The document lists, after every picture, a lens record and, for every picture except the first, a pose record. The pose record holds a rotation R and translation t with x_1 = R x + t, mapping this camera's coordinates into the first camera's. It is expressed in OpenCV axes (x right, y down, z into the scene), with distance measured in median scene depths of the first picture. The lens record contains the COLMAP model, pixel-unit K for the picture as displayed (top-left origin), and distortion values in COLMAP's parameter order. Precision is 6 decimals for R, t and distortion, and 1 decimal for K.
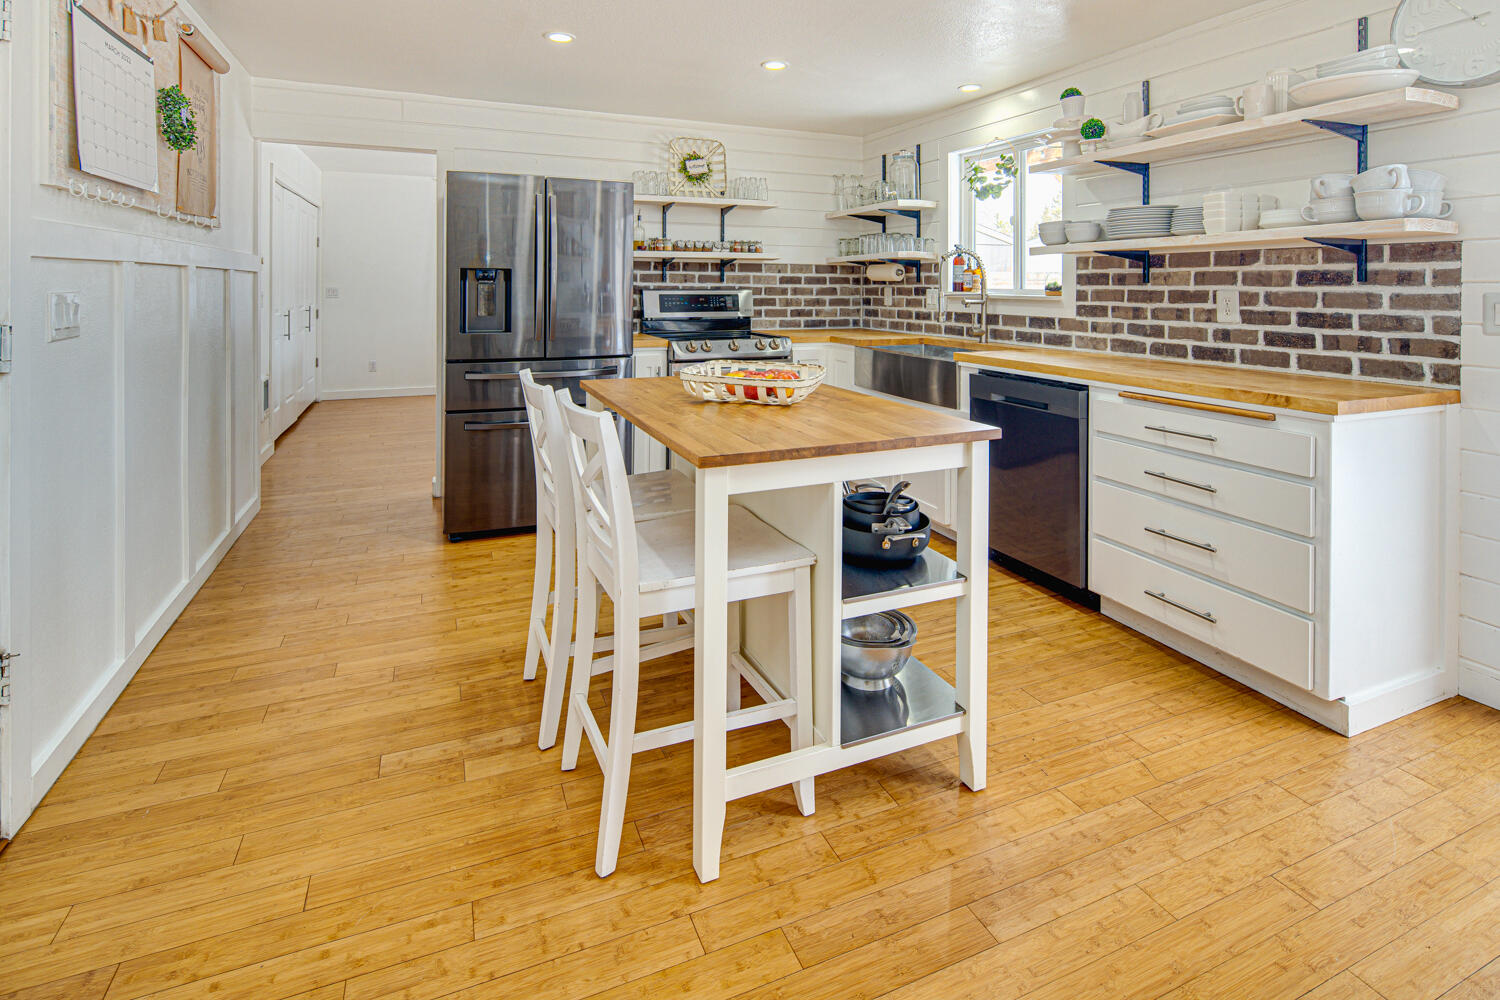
lens RADIAL K [[747.7, 0, 725.9], [0, 747.7, 289.5], [0, 0, 1]] dist [0.002617, -0.003848]
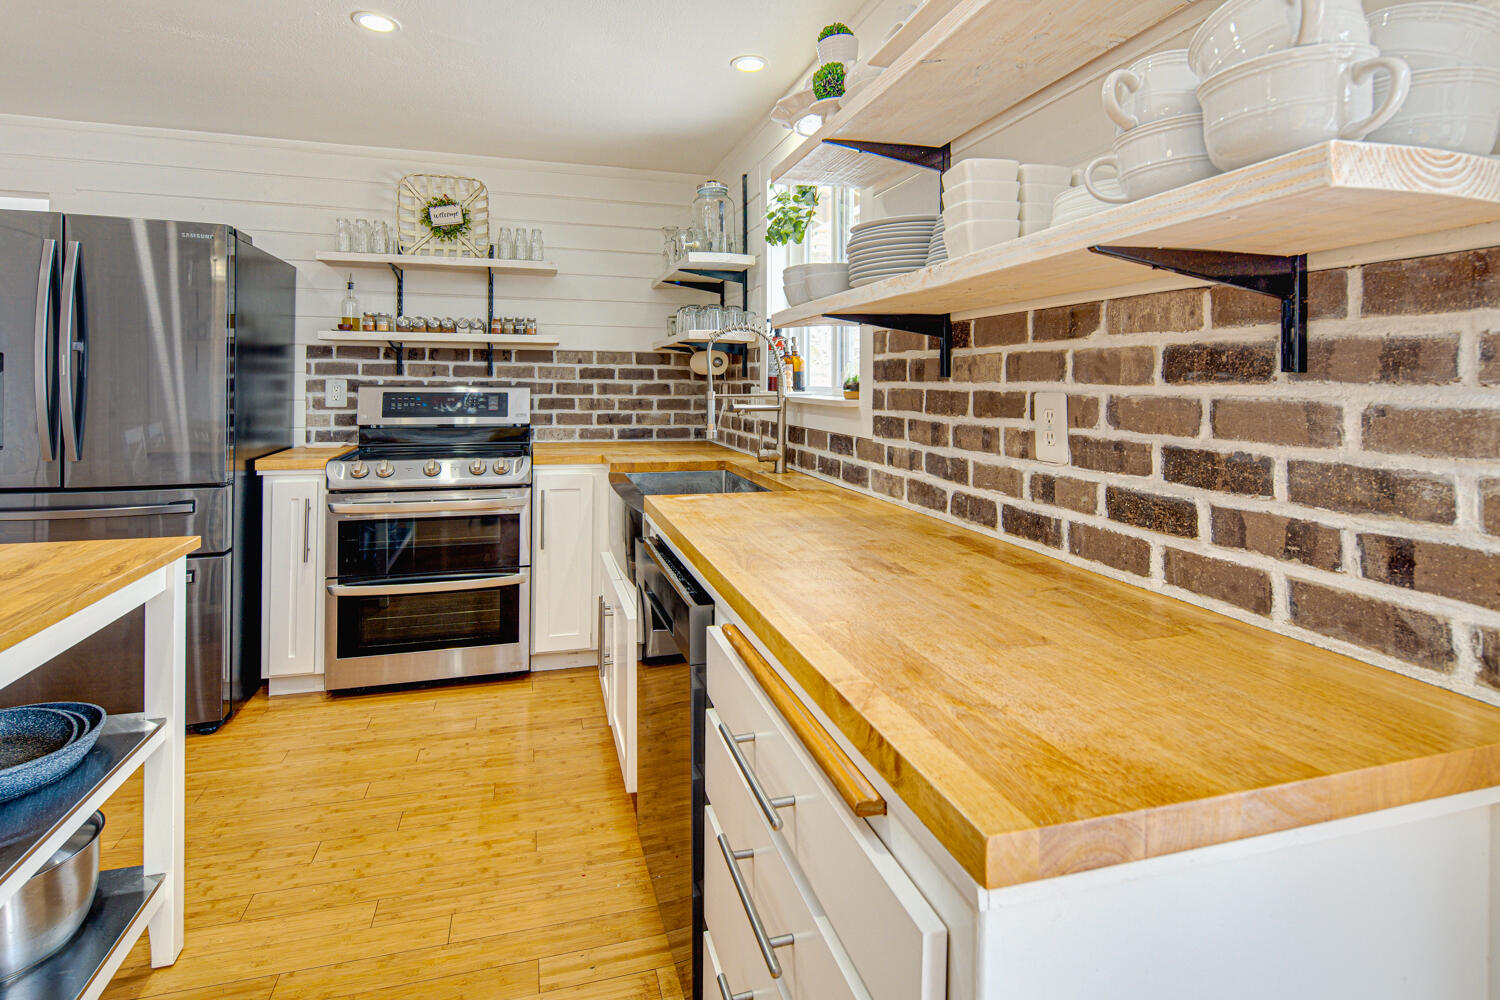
lens RADIAL K [[747.7, 0, 741.7], [0, 747.7, 385.3], [0, 0, 1]] dist [0.002617, -0.003848]
pose [[0.993641, 0.004478, -0.112510, 0.490479], [-0.004590, 0.999989, -0.000742, -0.001910], [0.112505, 0.001253, 0.993650, 0.475298]]
